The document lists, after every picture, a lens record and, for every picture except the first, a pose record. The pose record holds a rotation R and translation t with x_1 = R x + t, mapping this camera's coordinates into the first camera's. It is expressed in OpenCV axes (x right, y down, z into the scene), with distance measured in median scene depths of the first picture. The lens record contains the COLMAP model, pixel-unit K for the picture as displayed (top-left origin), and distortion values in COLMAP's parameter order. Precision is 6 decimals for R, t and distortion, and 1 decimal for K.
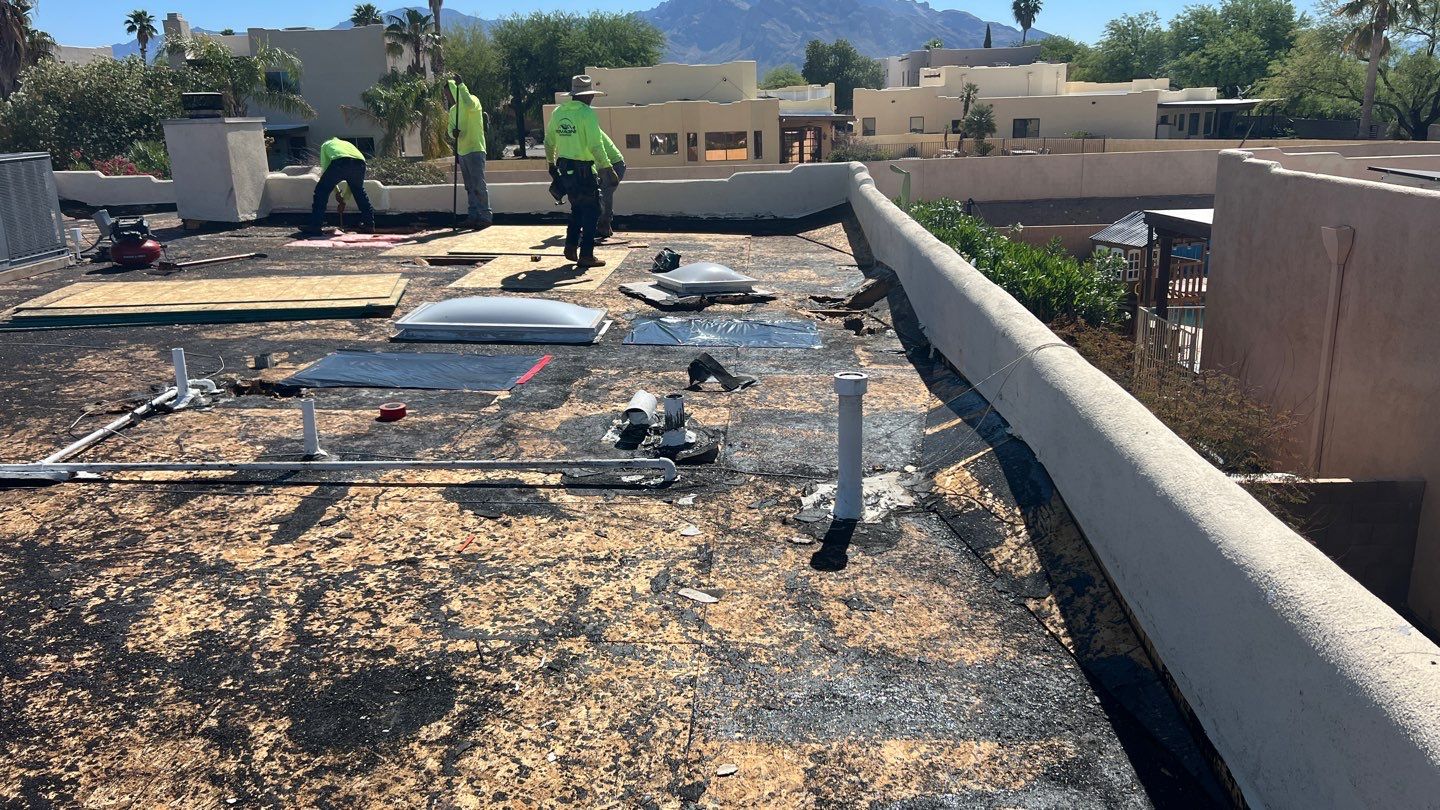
lens RADIAL K [[1078.5, 0, 720.0], [0, 1078.5, 405.0], [0, 0, 1]] dist [0.087054, -0.127323]
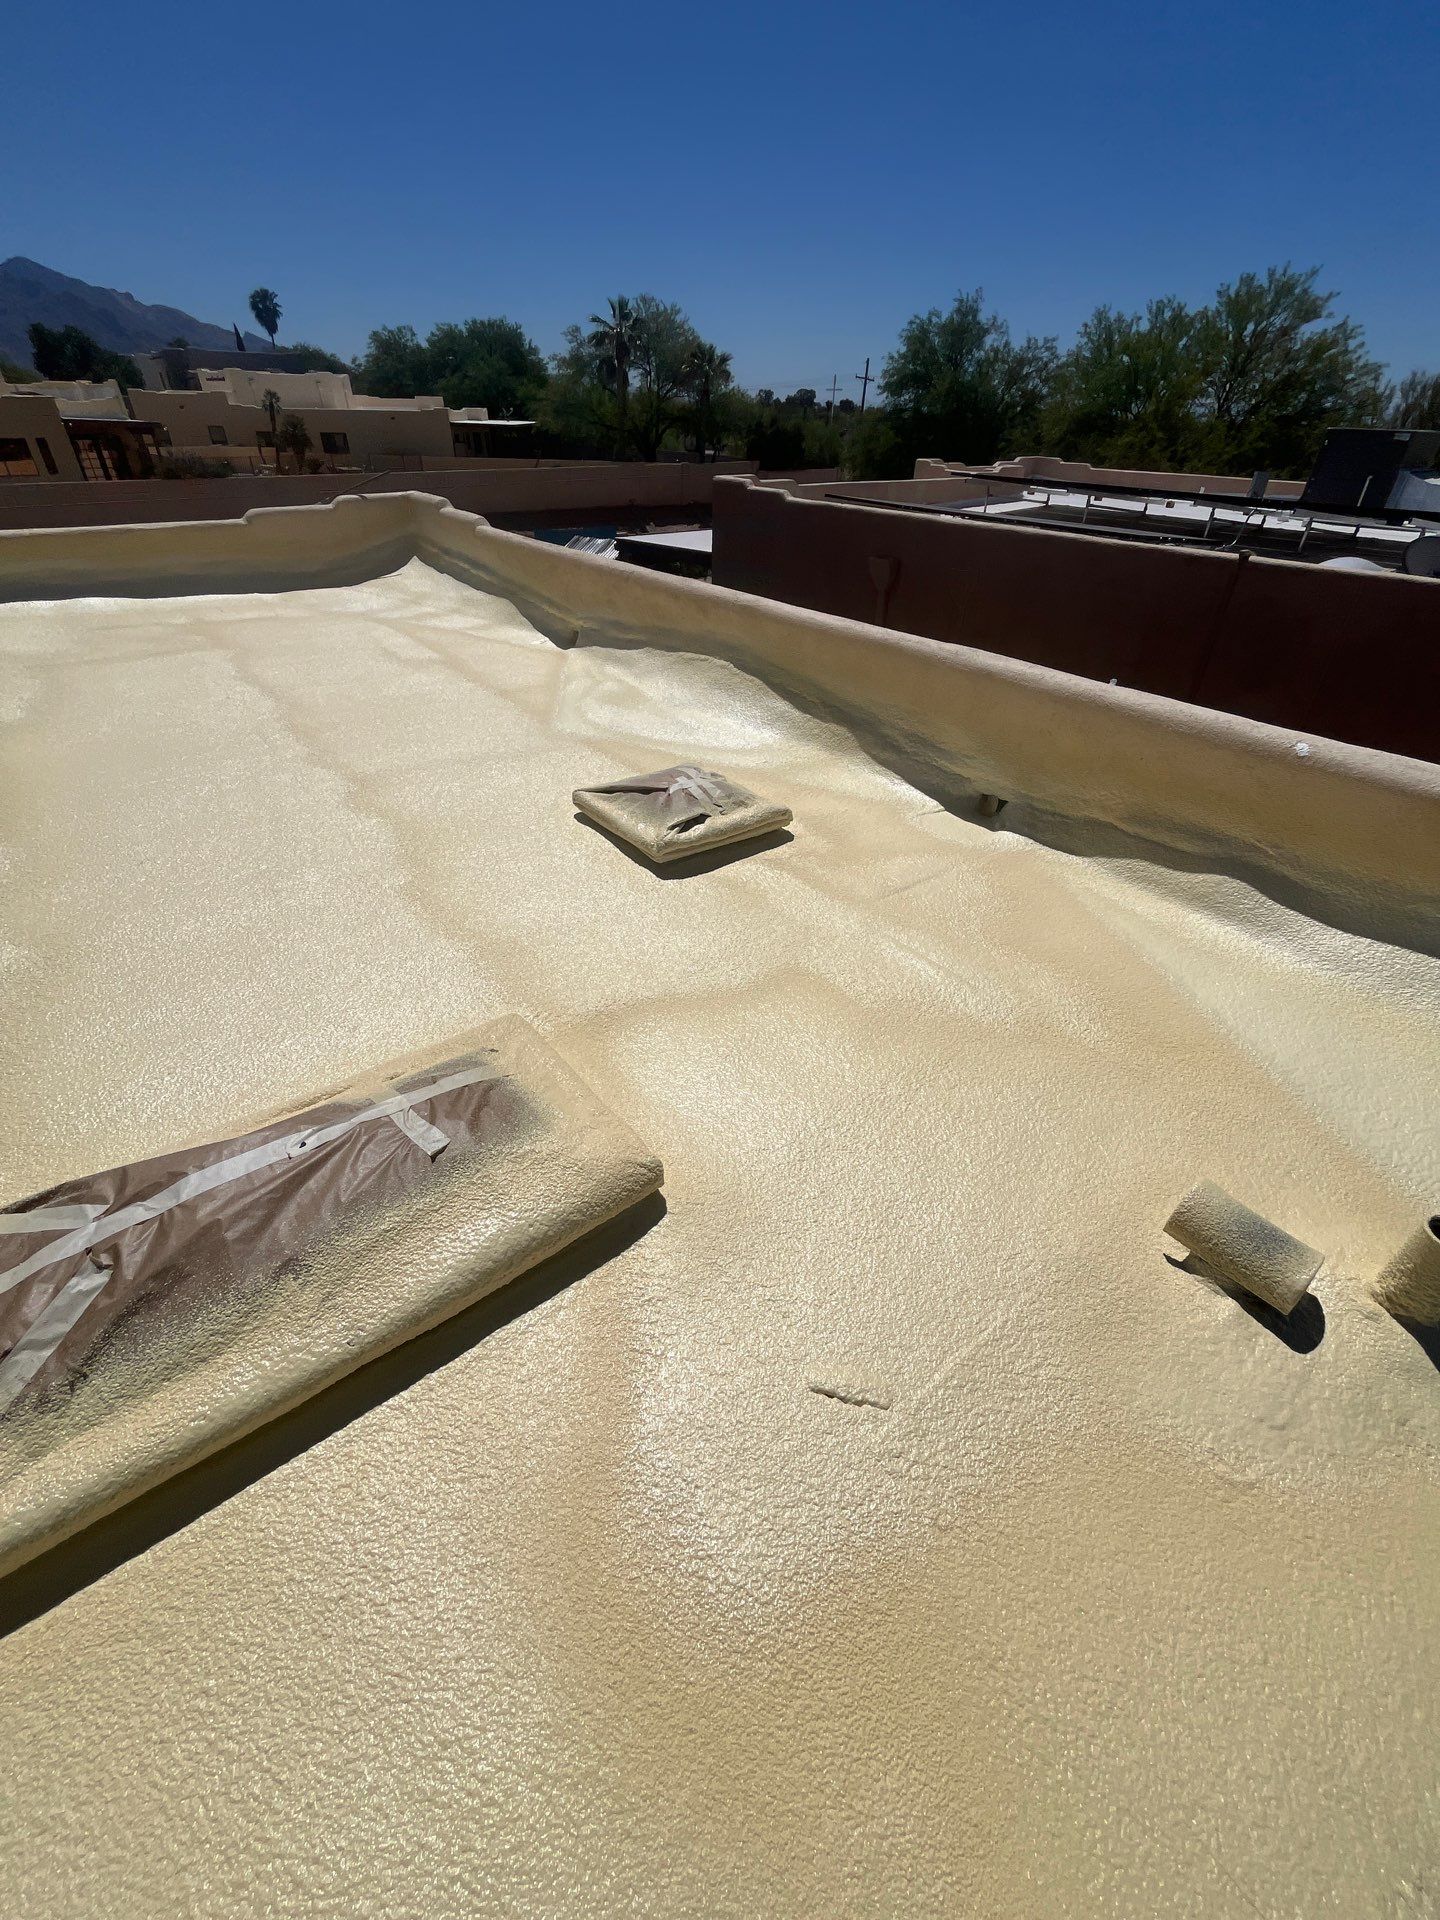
lens RADIAL K [[775.5, 0, 720.0], [0, 775.5, 960.0], [0, 0, 1]] dist [-0.003907, -0.000108]
pose [[0.754675, -0.344758, 0.558219, -0.033034], [0.139576, 0.915701, 0.376843, -0.021530], [-0.641081, -0.206480, 0.739176, 0.086353]]
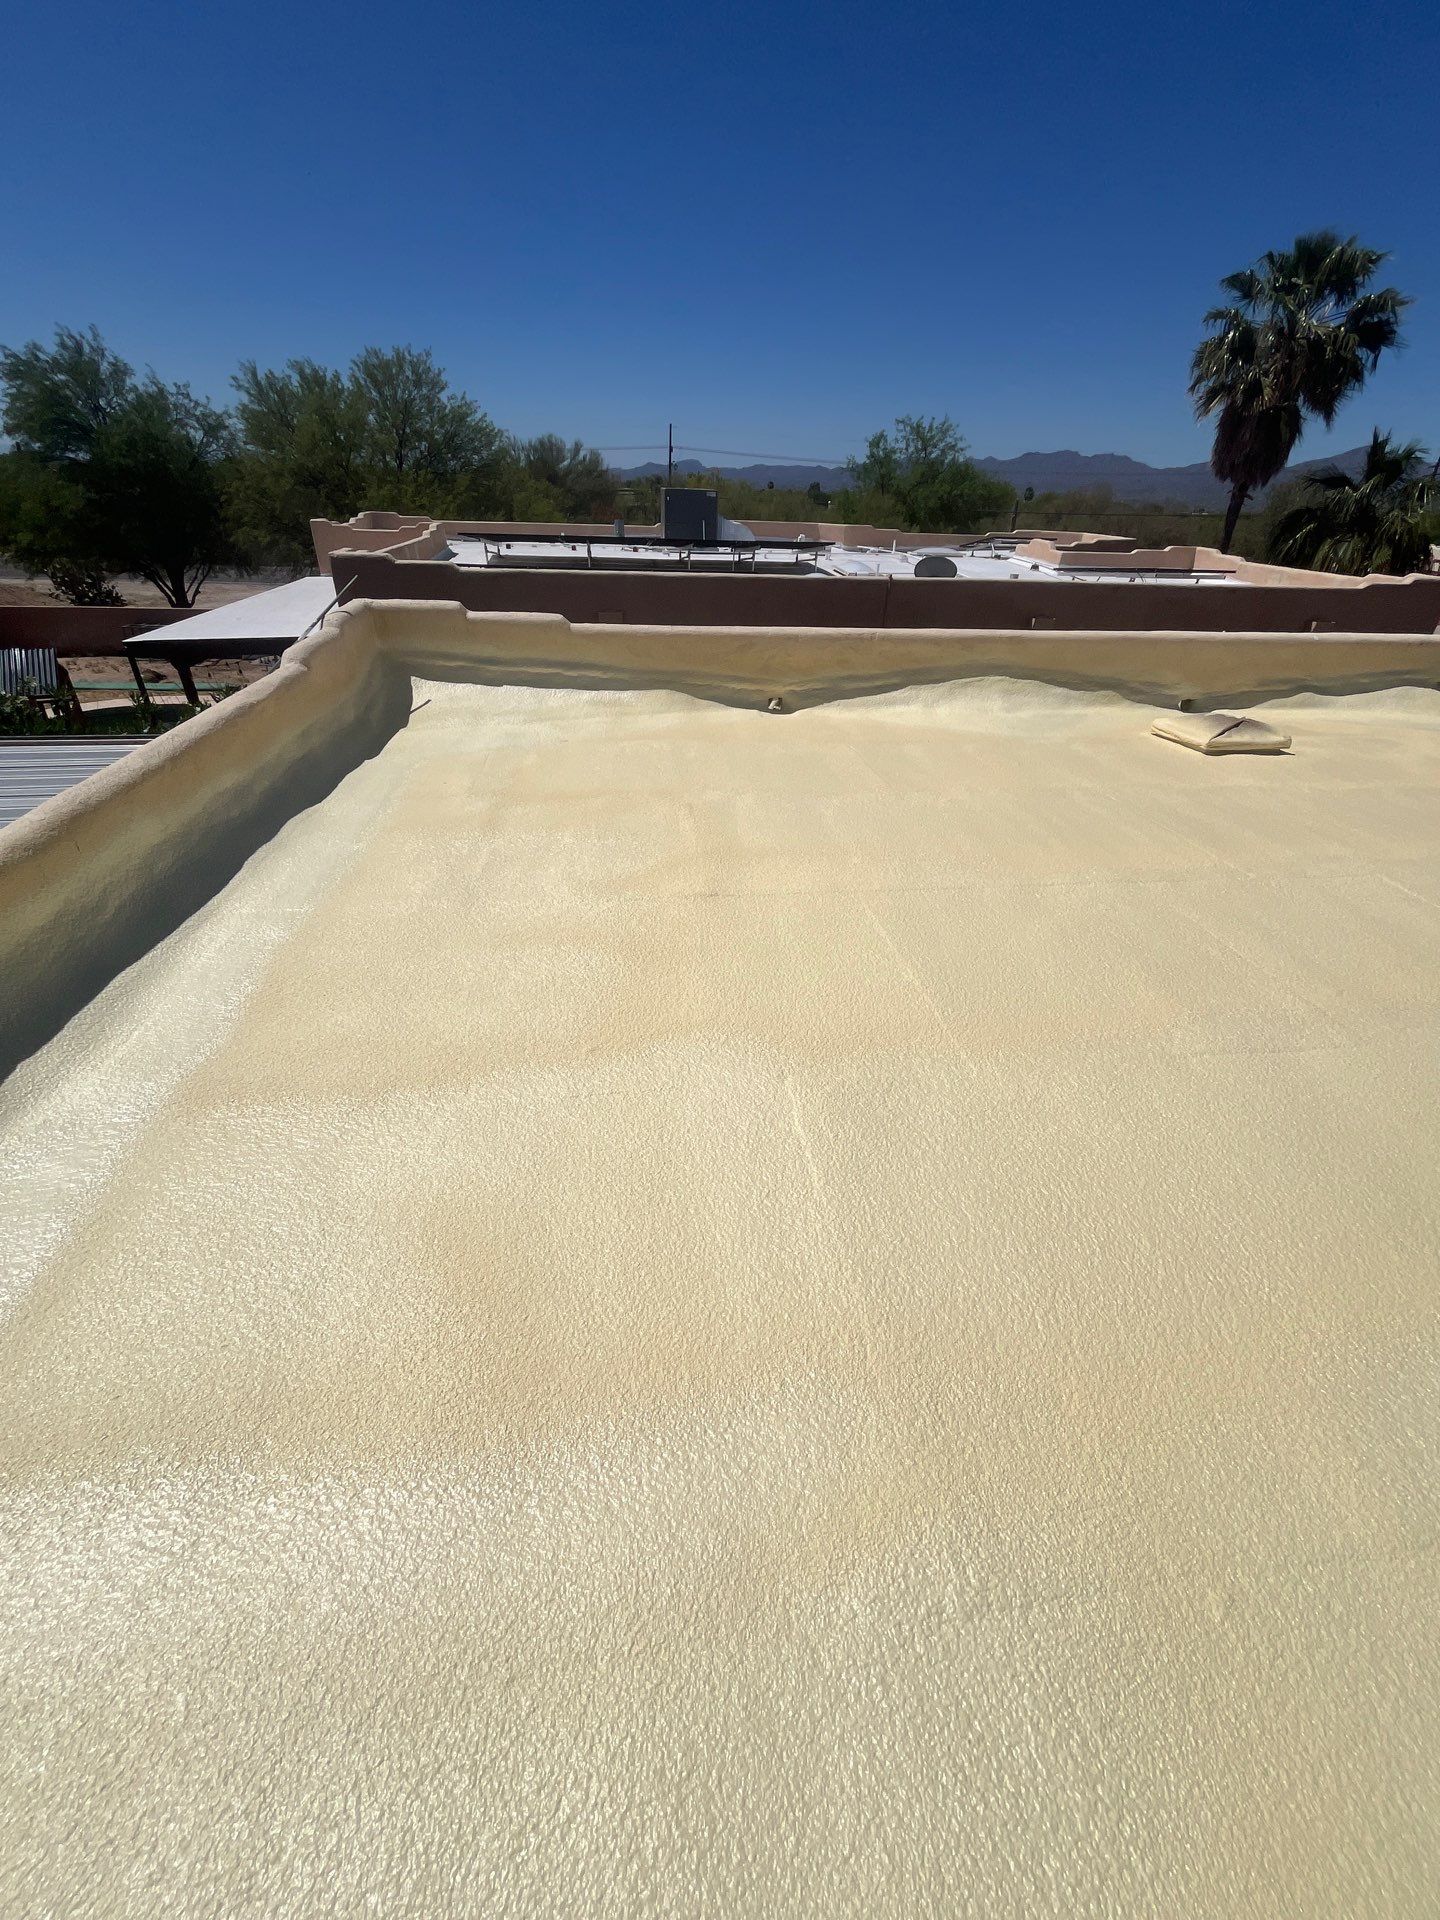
lens RADIAL K [[775.5, 0, 720.0], [0, 775.5, 960.0], [0, 0, 1]] dist [-0.003907, -0.000108]
pose [[-0.173953, -0.498293, 0.849379, -0.409309], [0.242326, 0.814346, 0.527370, -0.252671], [-0.954473, 0.297564, -0.020909, 0.885218]]
